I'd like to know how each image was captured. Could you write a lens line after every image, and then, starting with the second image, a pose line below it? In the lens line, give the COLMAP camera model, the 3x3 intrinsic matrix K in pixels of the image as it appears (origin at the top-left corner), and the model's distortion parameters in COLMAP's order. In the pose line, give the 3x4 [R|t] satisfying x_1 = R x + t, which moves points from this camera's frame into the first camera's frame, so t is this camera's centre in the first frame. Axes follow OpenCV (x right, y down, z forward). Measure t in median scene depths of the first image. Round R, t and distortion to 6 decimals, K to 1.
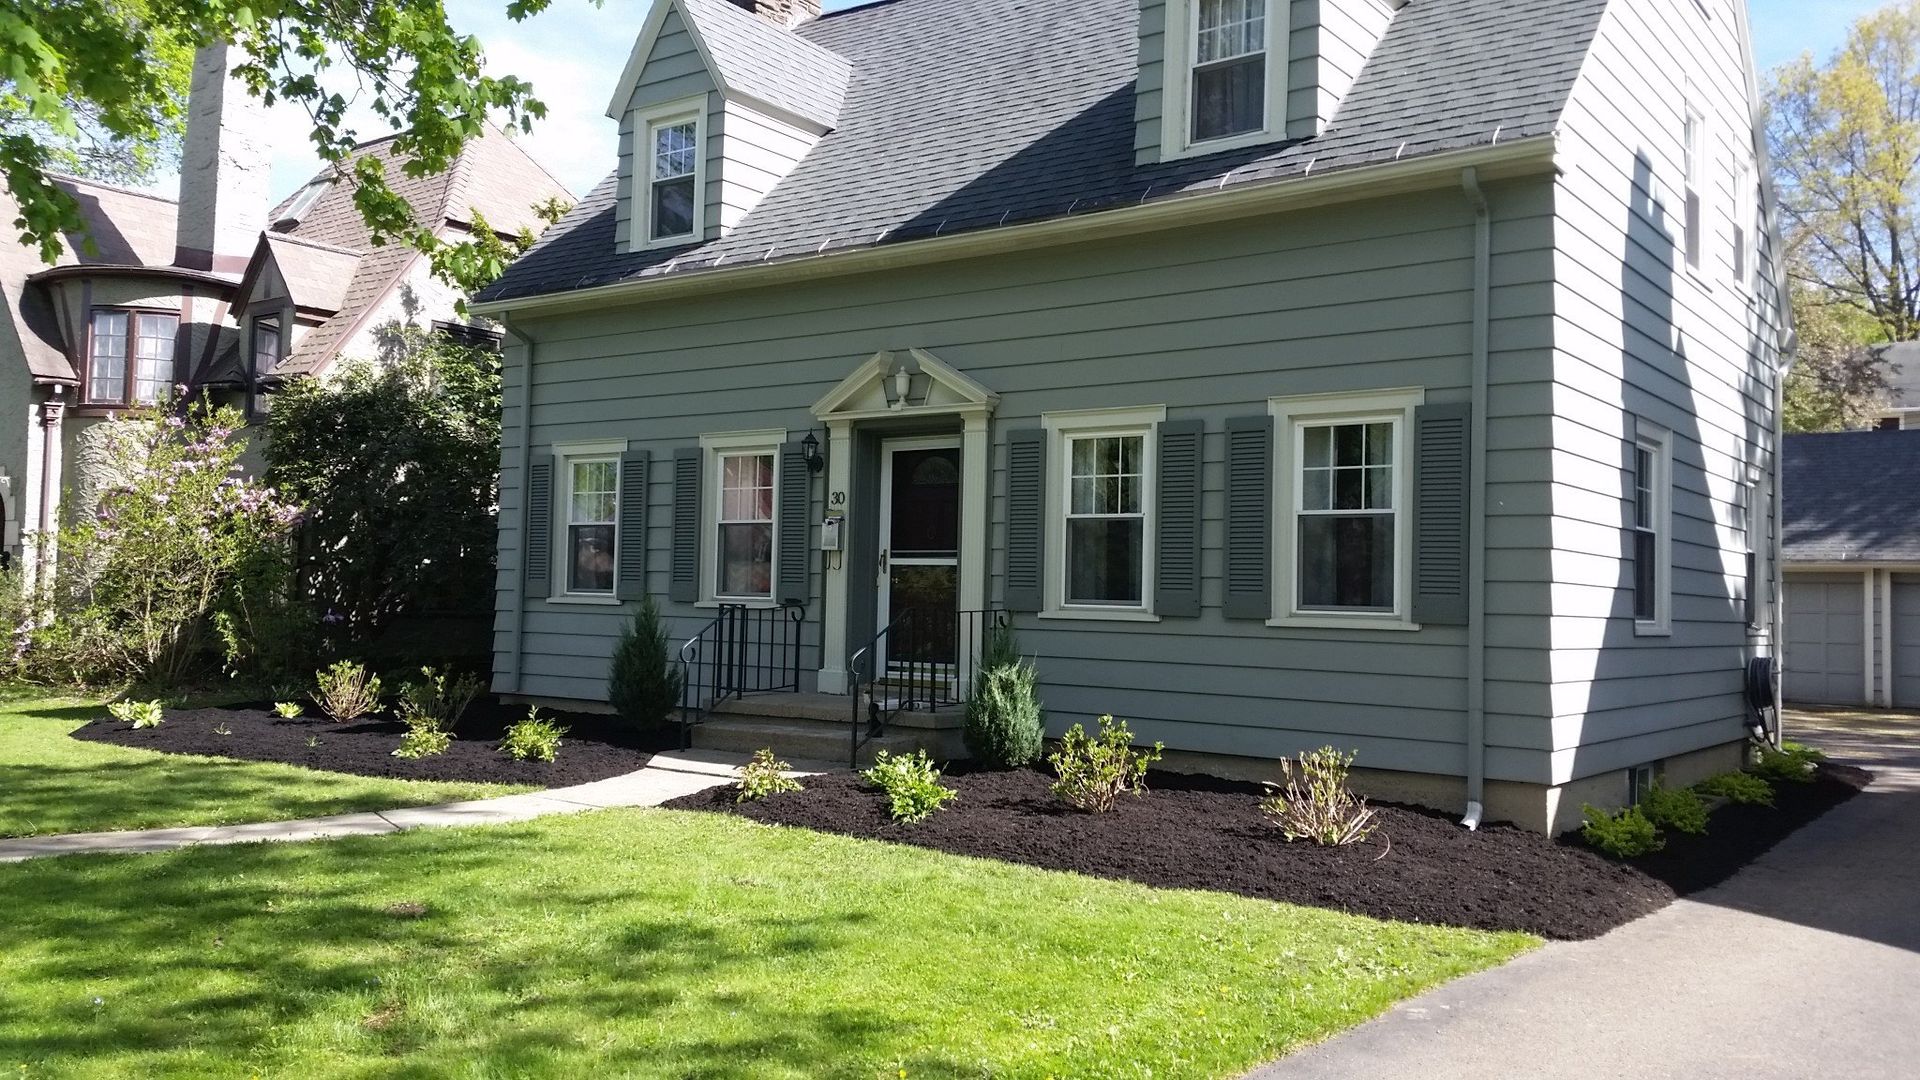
lens RADIAL K [[1548.7, 0, 968.8], [0, 1548.7, 536.5], [0, 0, 1]] dist [0.170050, -0.381006]
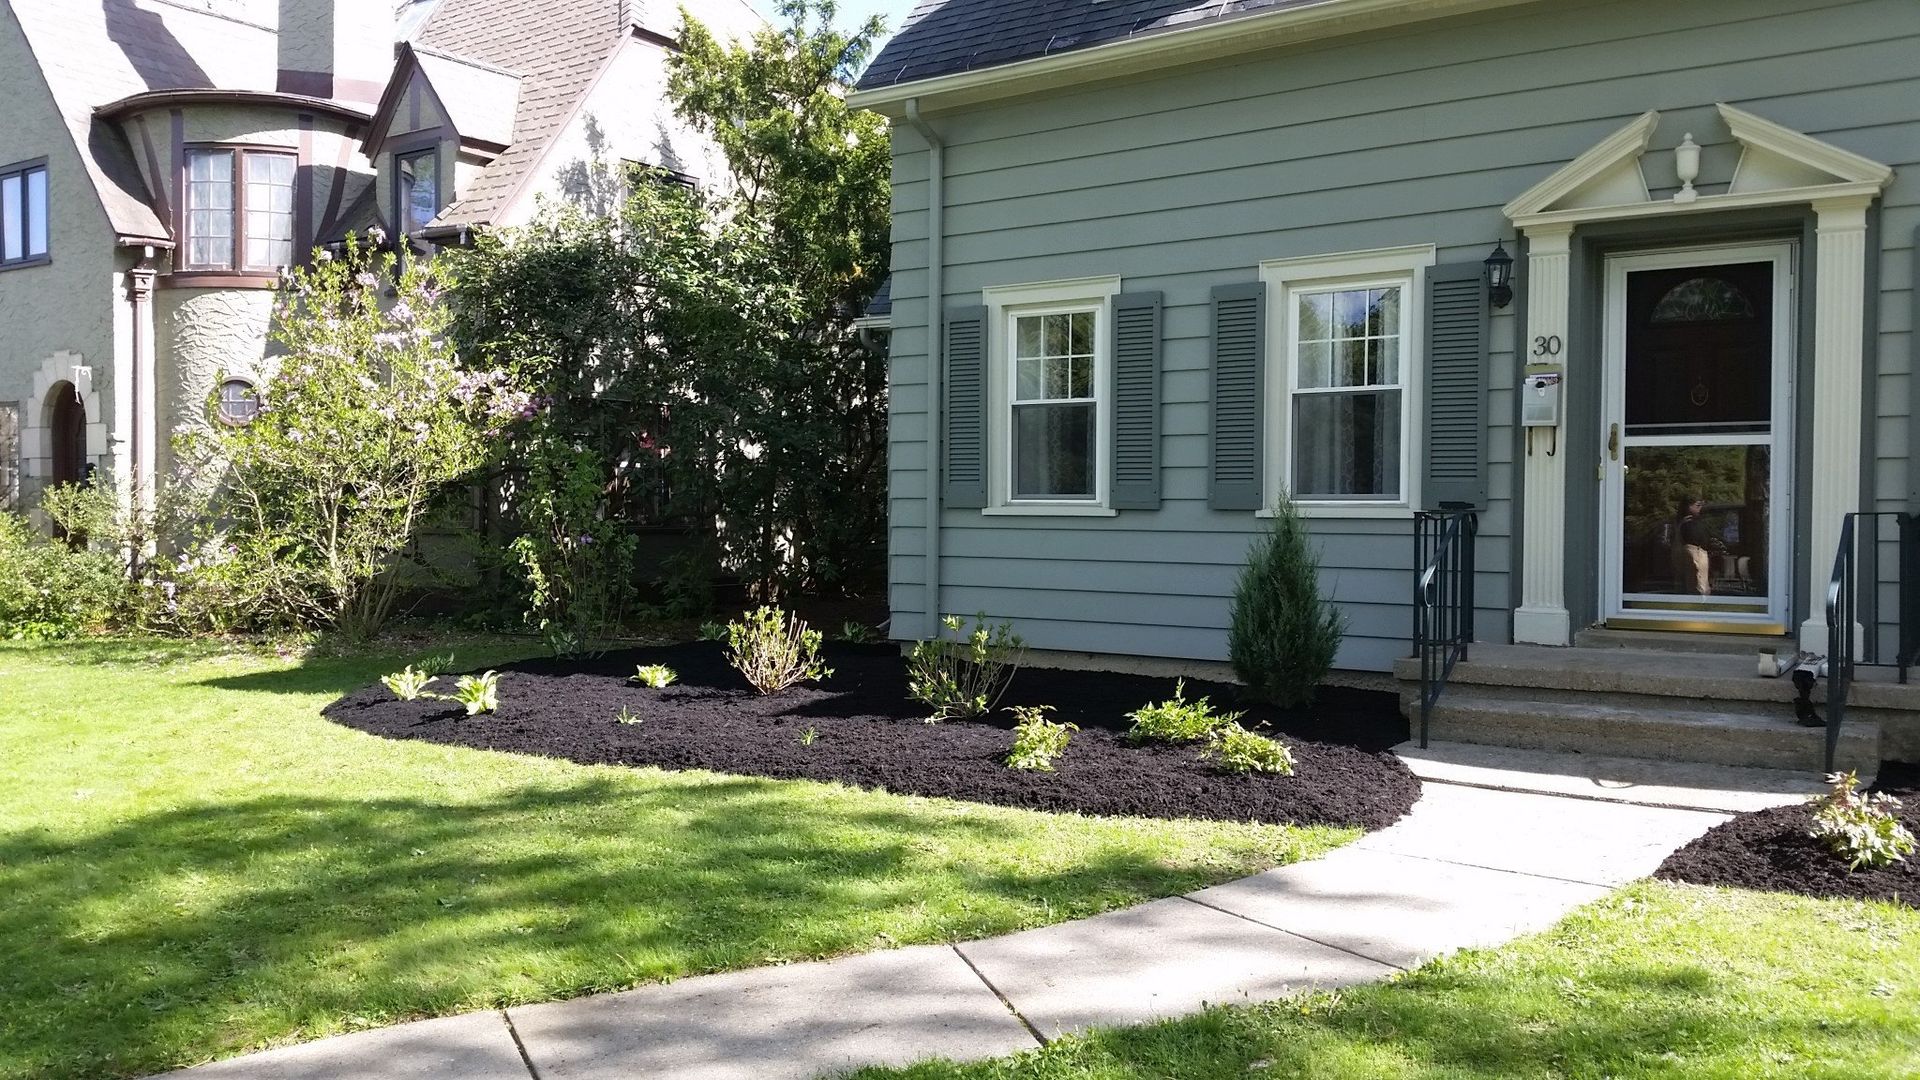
lens RADIAL K [[1591.8, 0, 952.3], [0, 1591.8, 519.5], [0, 0, 1]] dist [0.161235, -0.393780]
pose [[0.999489, -0.024453, 0.020579, -0.206555], [0.023278, 0.998186, 0.055532, 0.002658], [-0.021900, -0.055025, 0.998245, 0.192282]]
